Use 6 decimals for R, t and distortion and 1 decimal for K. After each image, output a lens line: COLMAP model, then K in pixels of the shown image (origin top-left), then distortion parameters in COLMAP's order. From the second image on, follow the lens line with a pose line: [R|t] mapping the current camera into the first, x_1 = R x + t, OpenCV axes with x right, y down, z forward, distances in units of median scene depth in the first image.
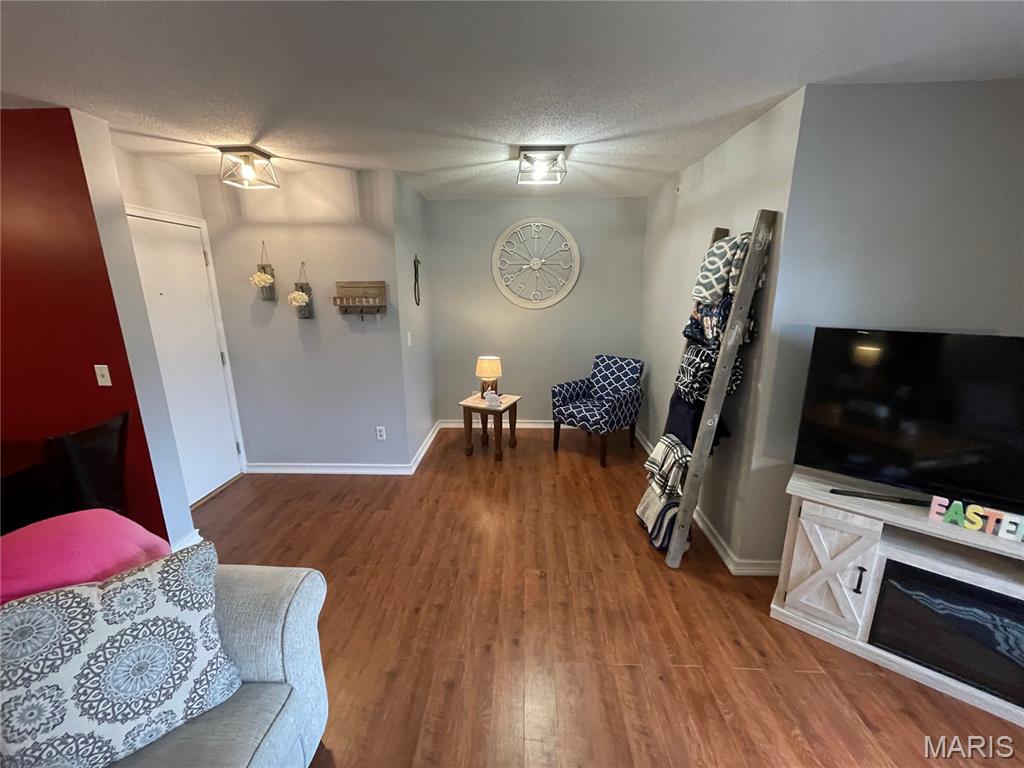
lens RADIAL K [[411.8, 0, 506.0], [0, 411.8, 381.7], [0, 0, 1]] dist [-0.001140, -0.000734]
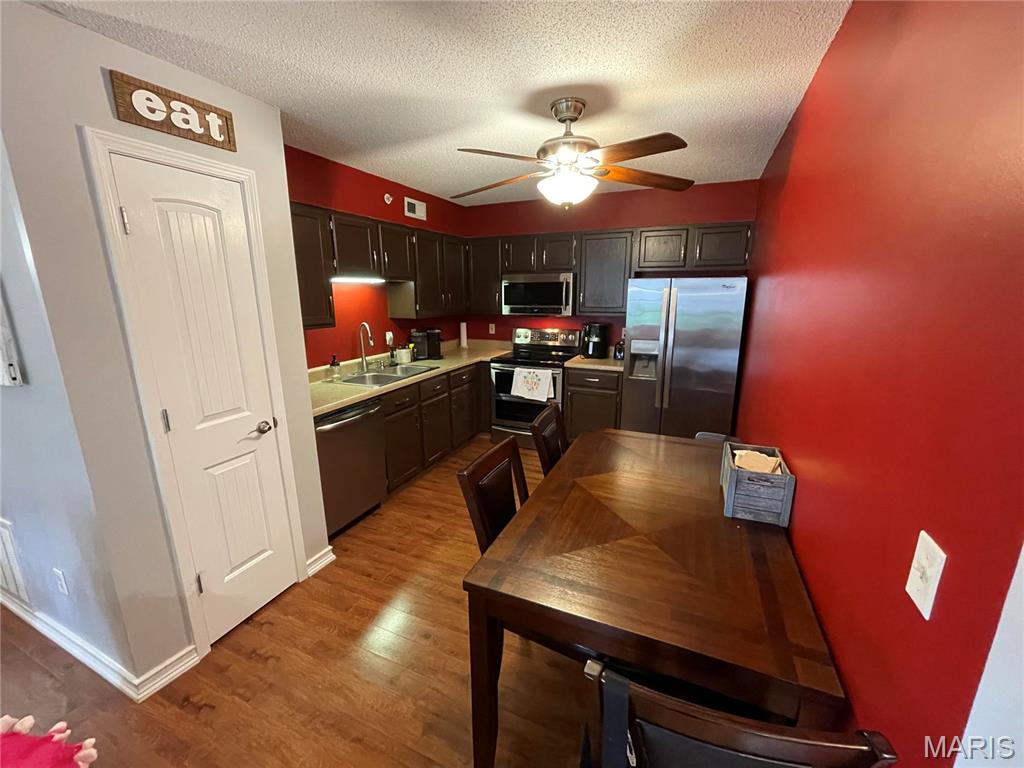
lens RADIAL K [[411.8, 0, 512.3], [0, 411.8, 387.3], [0, 0, 1]] dist [-0.001140, -0.000734]
pose [[-0.360555, 0.225987, -0.904948, -0.438849], [-0.204278, 0.927520, 0.313014, -0.110390], [0.910094, 0.297720, -0.288257, 0.530770]]
